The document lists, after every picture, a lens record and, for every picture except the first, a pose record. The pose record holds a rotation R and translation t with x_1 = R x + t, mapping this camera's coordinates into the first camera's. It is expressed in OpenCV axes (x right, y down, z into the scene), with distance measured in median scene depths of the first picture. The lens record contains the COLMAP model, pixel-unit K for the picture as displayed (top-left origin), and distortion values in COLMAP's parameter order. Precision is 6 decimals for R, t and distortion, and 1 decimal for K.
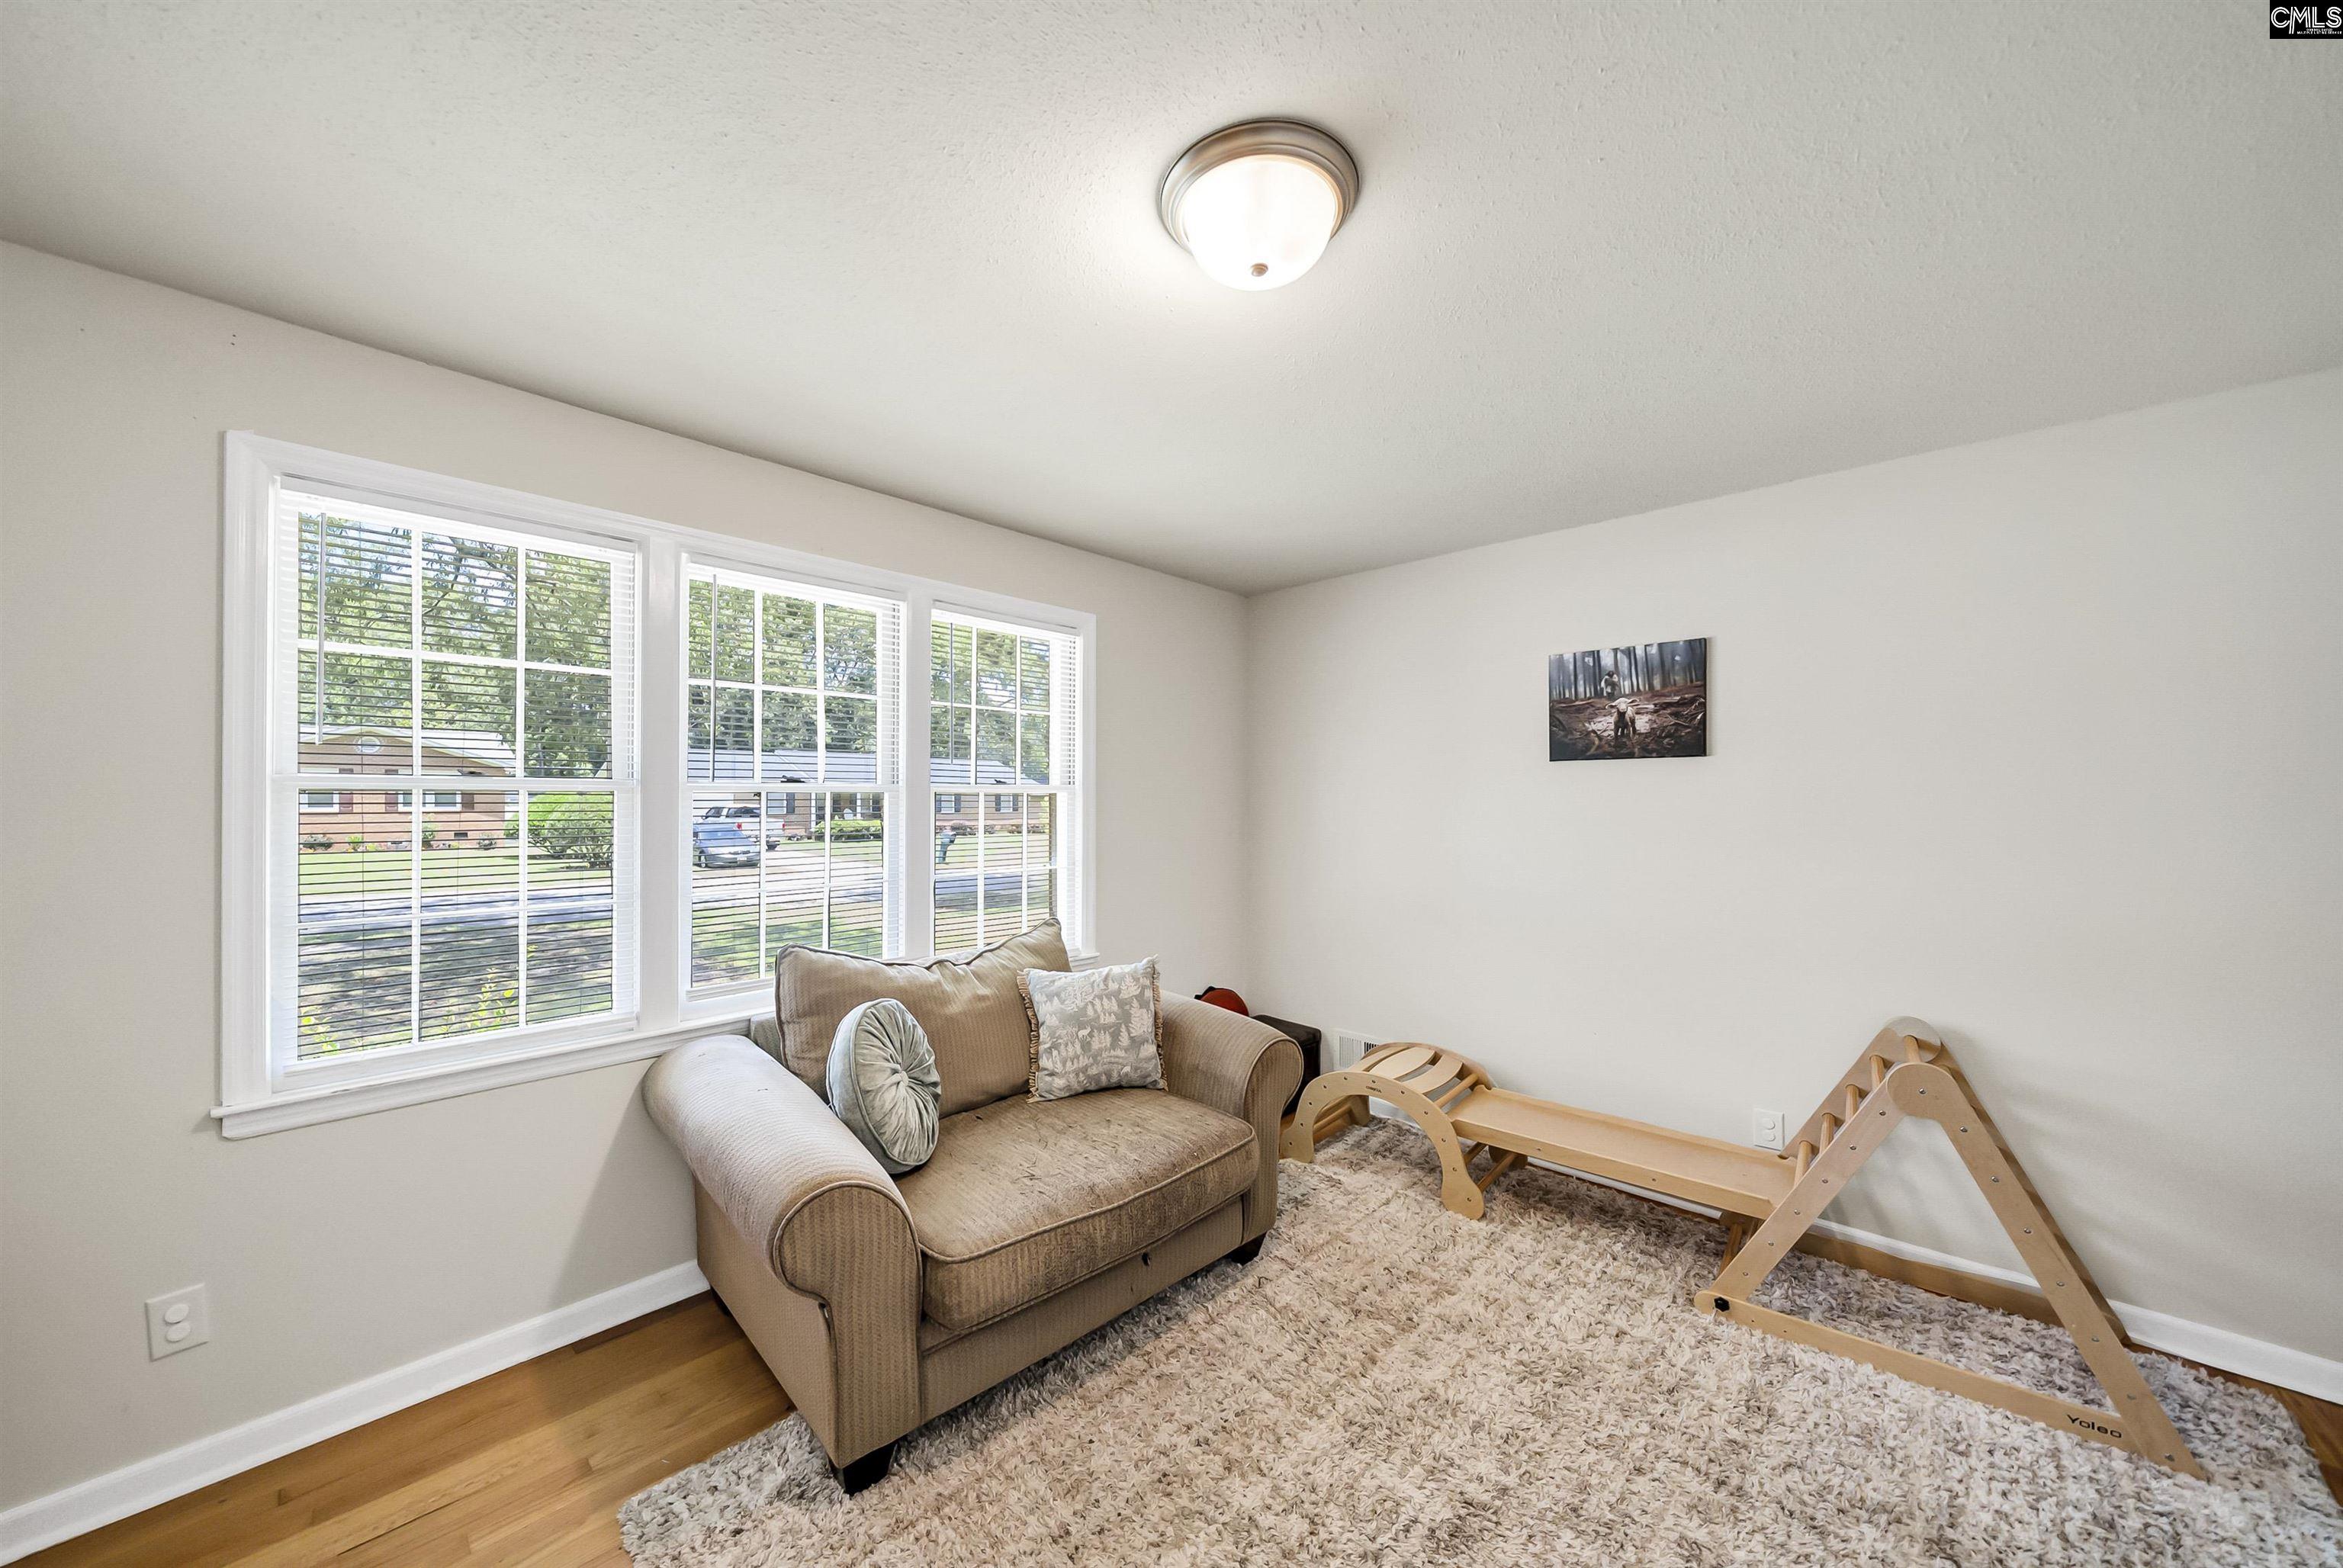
lens RADIAL K [[826.6, 0, 1161.7], [0, 826.6, 796.8], [0, 0, 1]] dist [-0.006734, 0.000237]
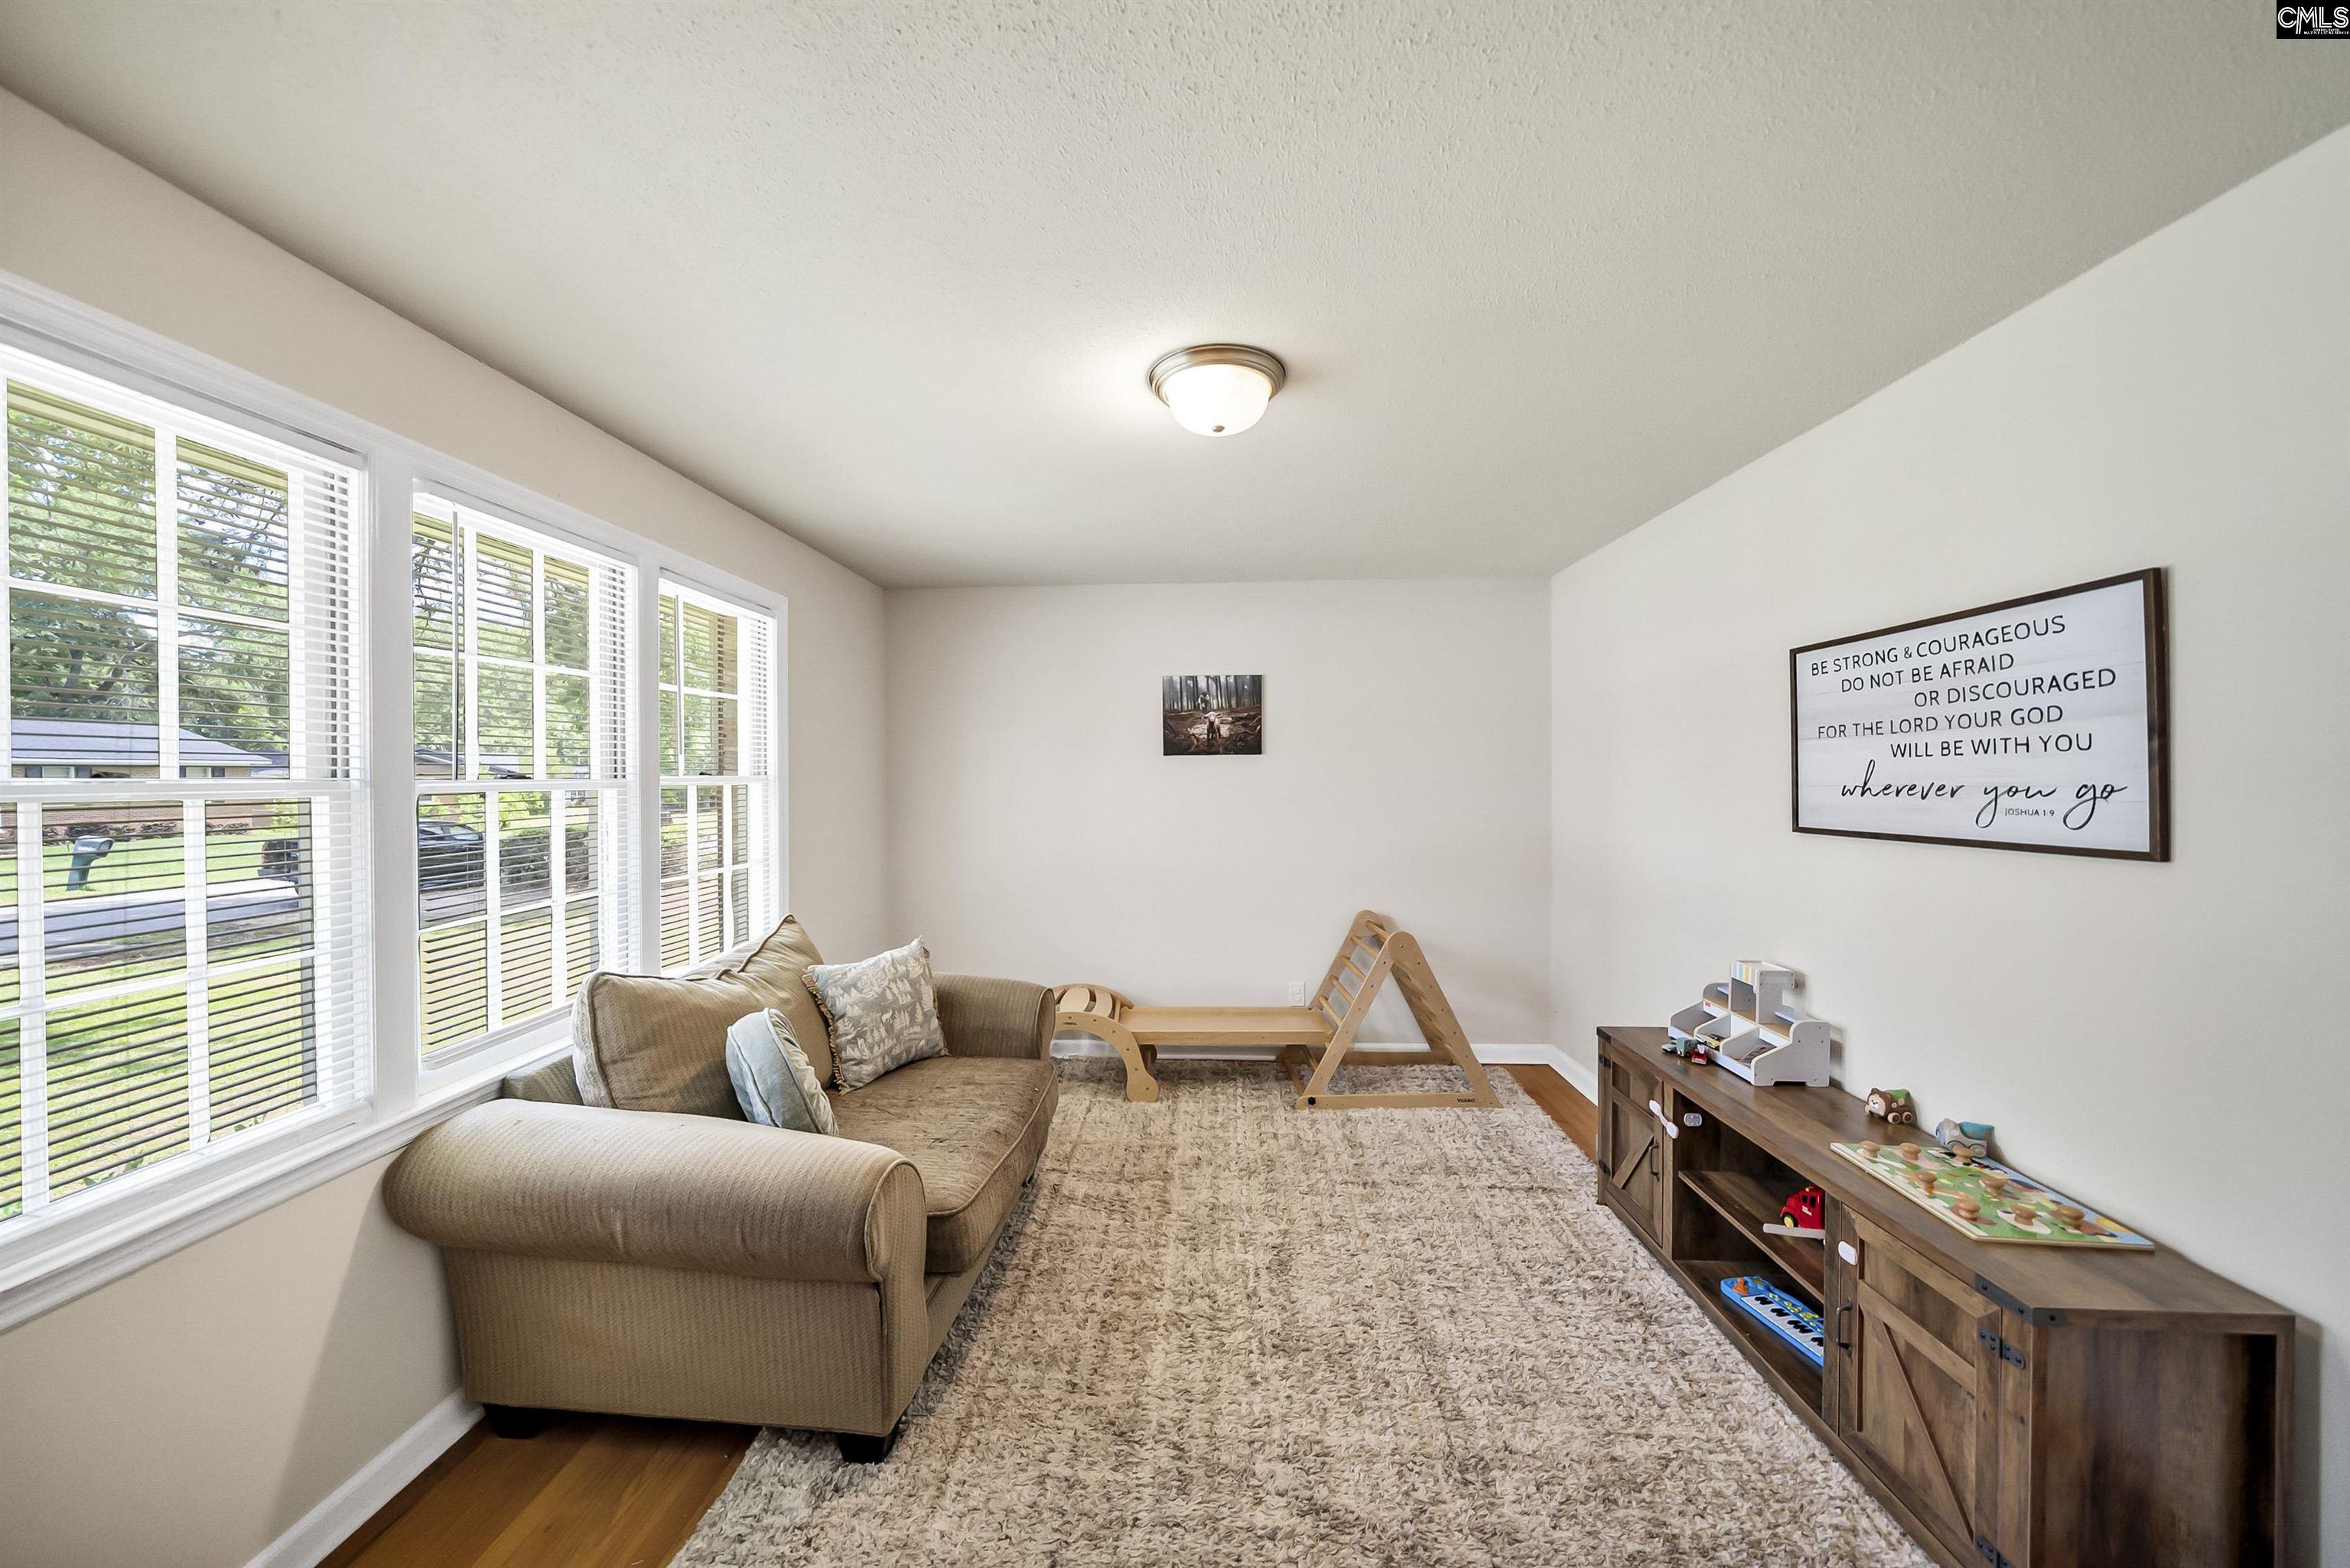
lens RADIAL K [[829.0, 0, 1169.8], [0, 829.0, 783.4], [0, 0, 1]] dist [-0.006734, 0.000237]
pose [[0.750718, -0.013642, 0.660482, -0.500065], [0.005651, 0.999883, 0.014229, -0.020963], [-0.660599, -0.006949, 0.750707, -0.018588]]
